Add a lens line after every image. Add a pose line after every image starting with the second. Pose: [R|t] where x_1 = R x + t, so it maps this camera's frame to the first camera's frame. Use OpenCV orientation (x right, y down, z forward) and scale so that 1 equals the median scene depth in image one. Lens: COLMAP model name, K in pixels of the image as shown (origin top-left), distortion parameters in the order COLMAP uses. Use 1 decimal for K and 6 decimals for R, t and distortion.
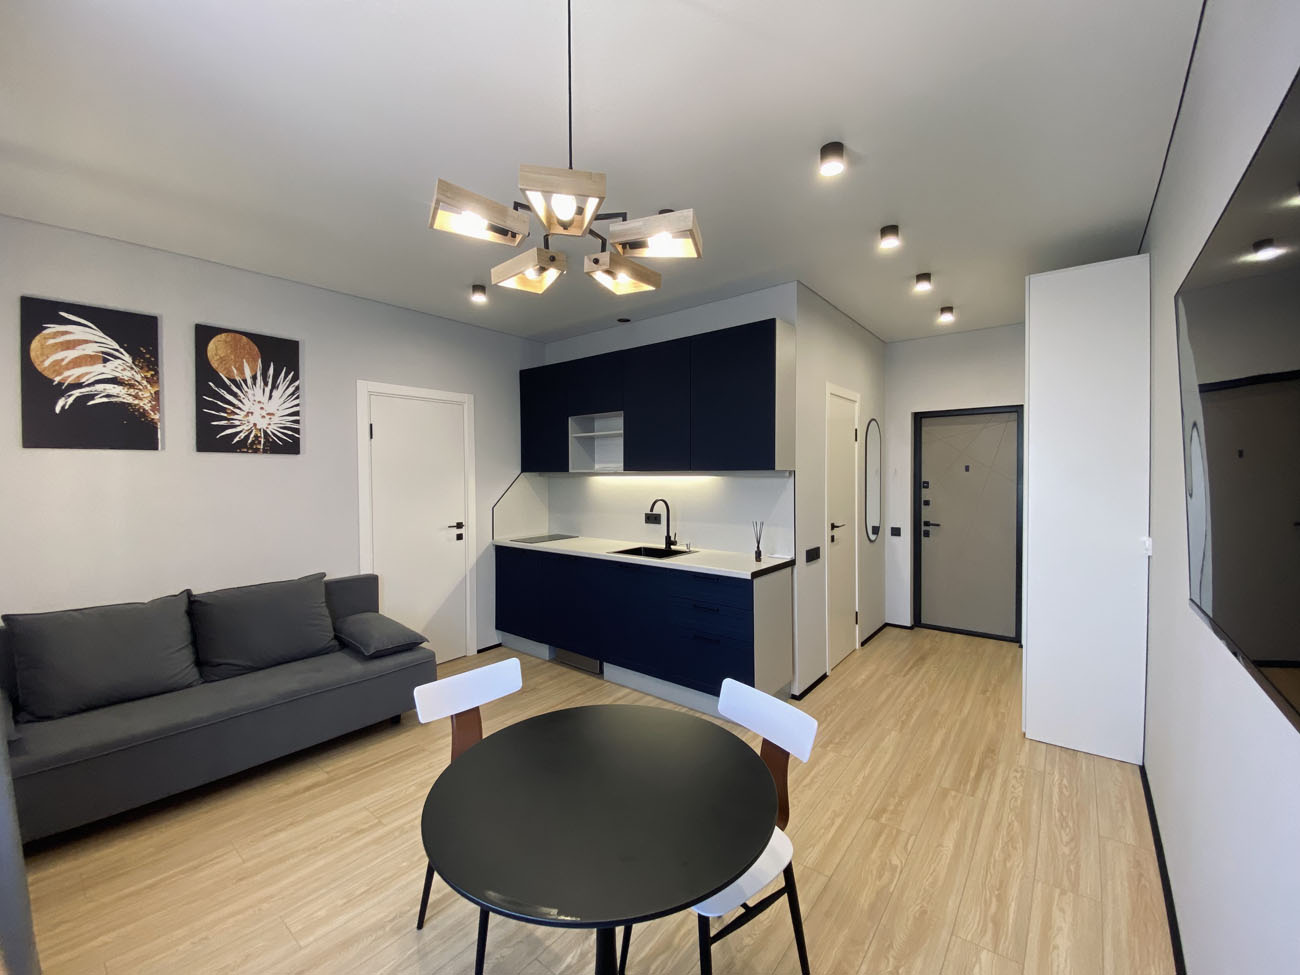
lens RADIAL K [[526.8, 0, 649.2], [0, 526.8, 480.3], [0, 0, 1]] dist [0.042164, -0.024702]
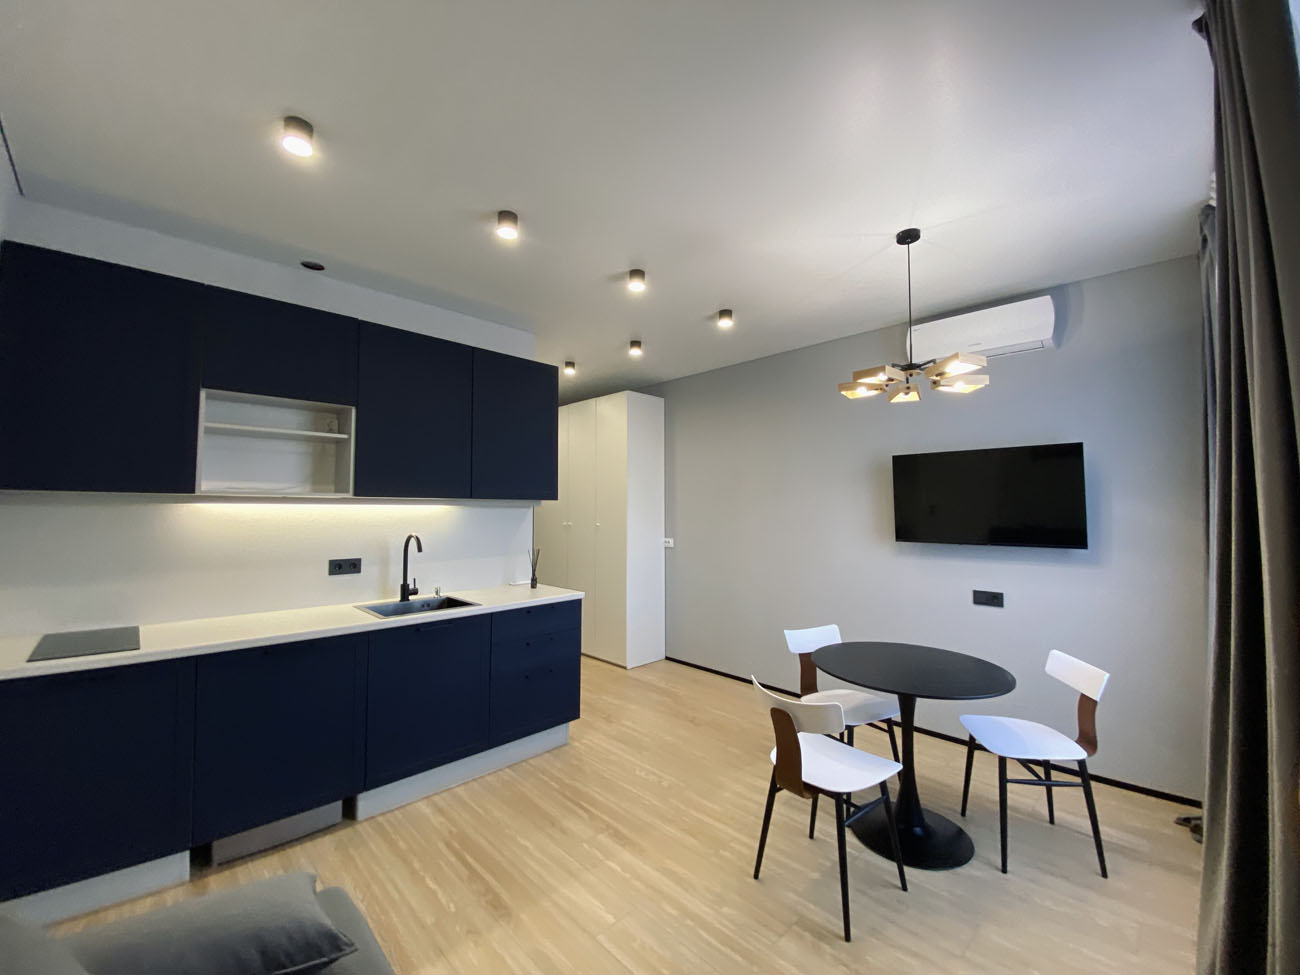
lens RADIAL K [[522.4, 0, 650.0], [0, 522.4, 487.5], [0, 0, 1]] dist [-0.001038, -0.000197]
pose [[0.120625, 0.053496, 0.991256, -0.832148], [0.016606, 0.998298, -0.055897, 0.018681], [-0.992559, 0.023203, 0.119531, 0.688916]]
